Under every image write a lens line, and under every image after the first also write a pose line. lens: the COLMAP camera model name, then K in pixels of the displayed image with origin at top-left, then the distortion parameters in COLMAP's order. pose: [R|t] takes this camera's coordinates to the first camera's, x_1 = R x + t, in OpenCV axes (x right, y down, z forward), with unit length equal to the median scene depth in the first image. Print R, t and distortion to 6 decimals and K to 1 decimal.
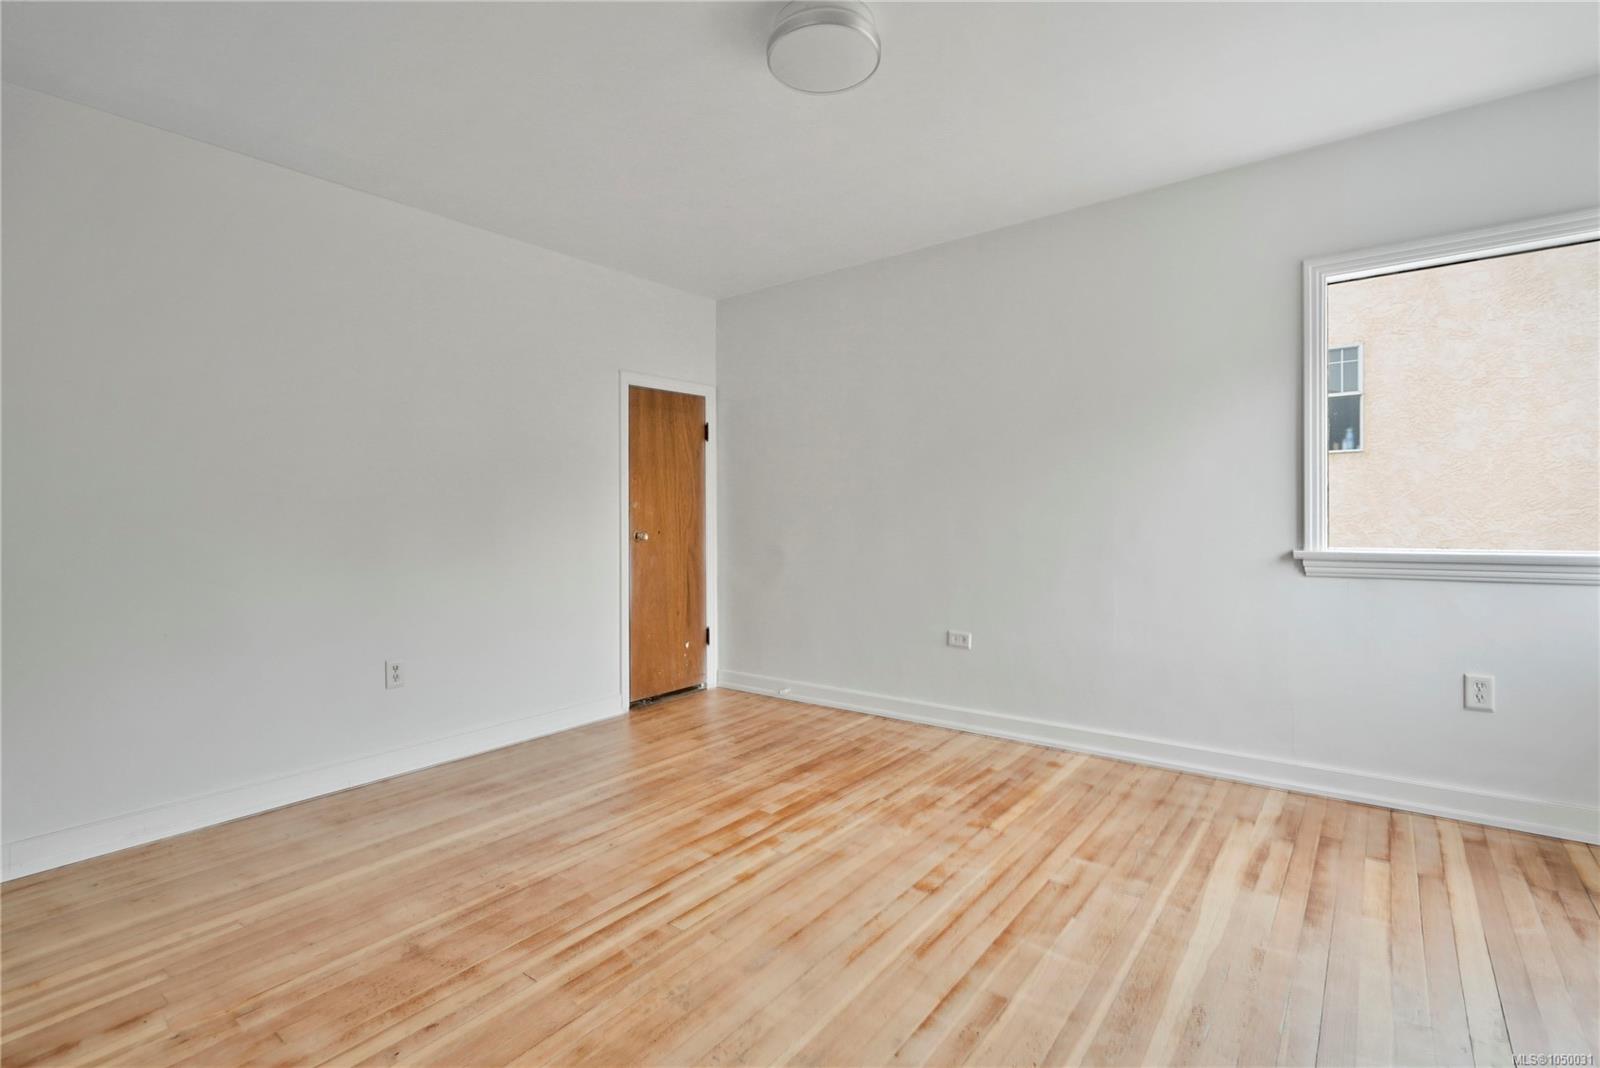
lens RADIAL K [[739.0, 0, 795.5], [0, 739.0, 545.4], [0, 0, 1]] dist [-0.003938, -0.000756]
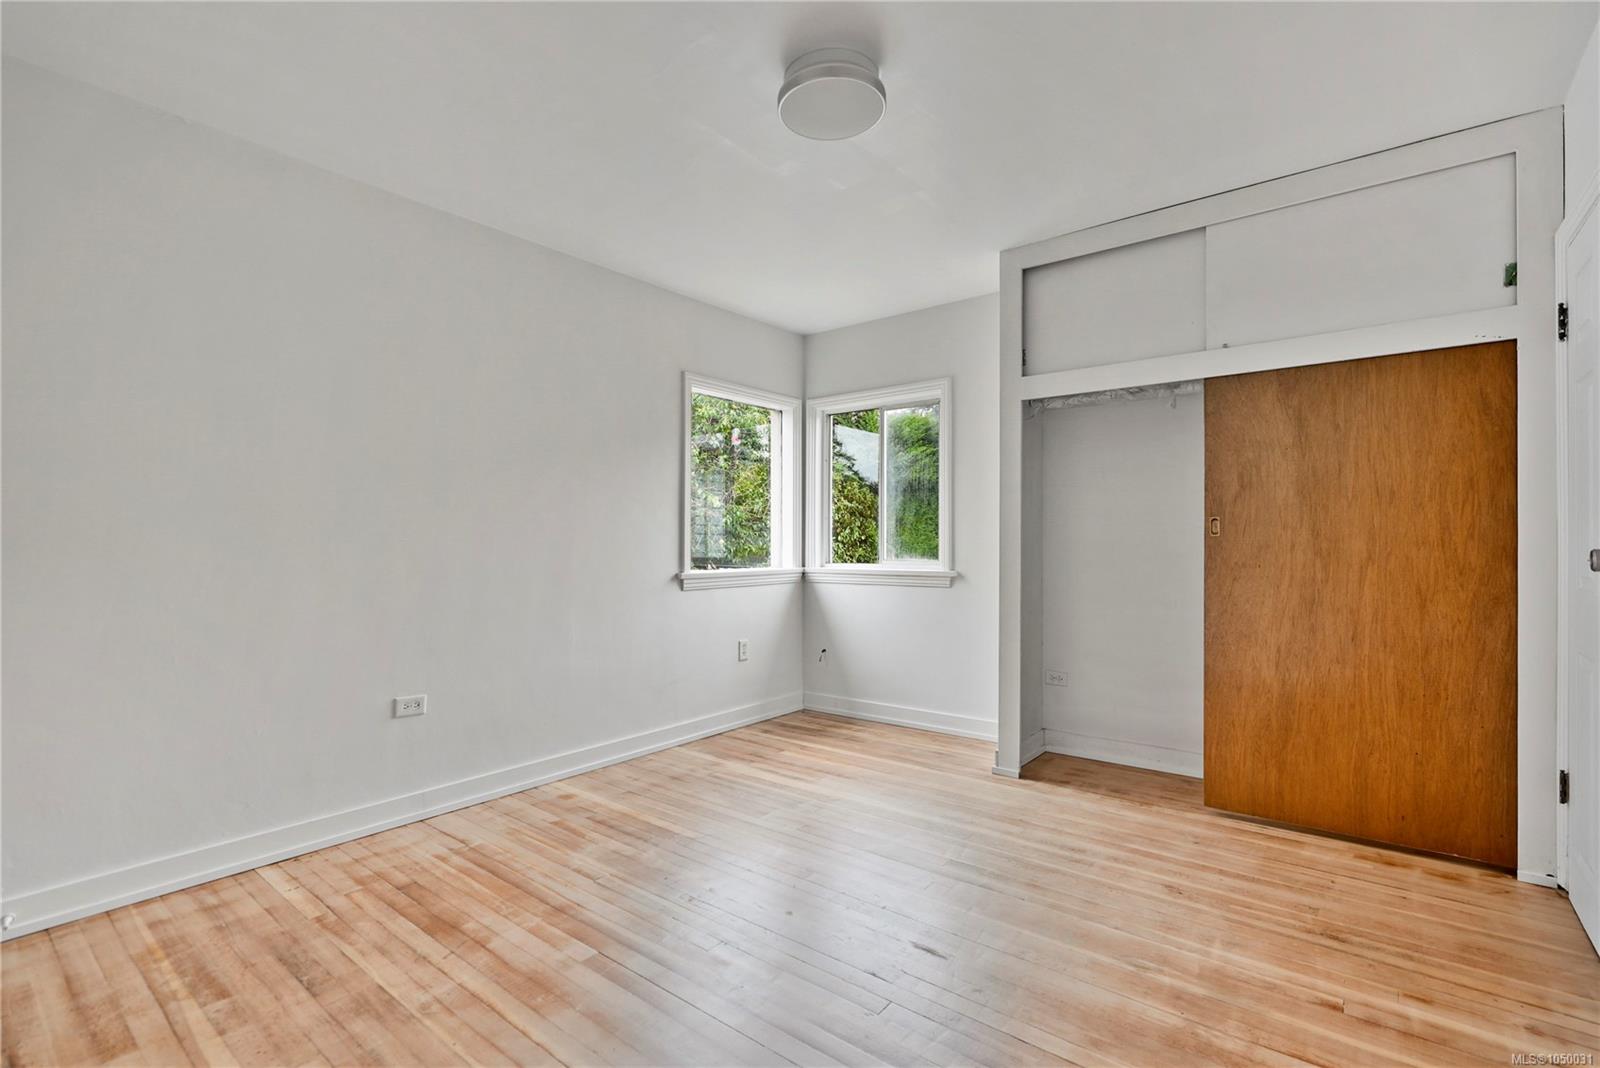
lens RADIAL K [[739.0, 0, 795.5], [0, 739.0, 545.4], [0, 0, 1]] dist [-0.003938, -0.000756]
pose [[0.011474, 0.009182, 0.999892, -0.714227], [0.045783, 0.998904, -0.009698, -0.021675], [-0.998886, 0.045889, 0.011041, 0.726383]]
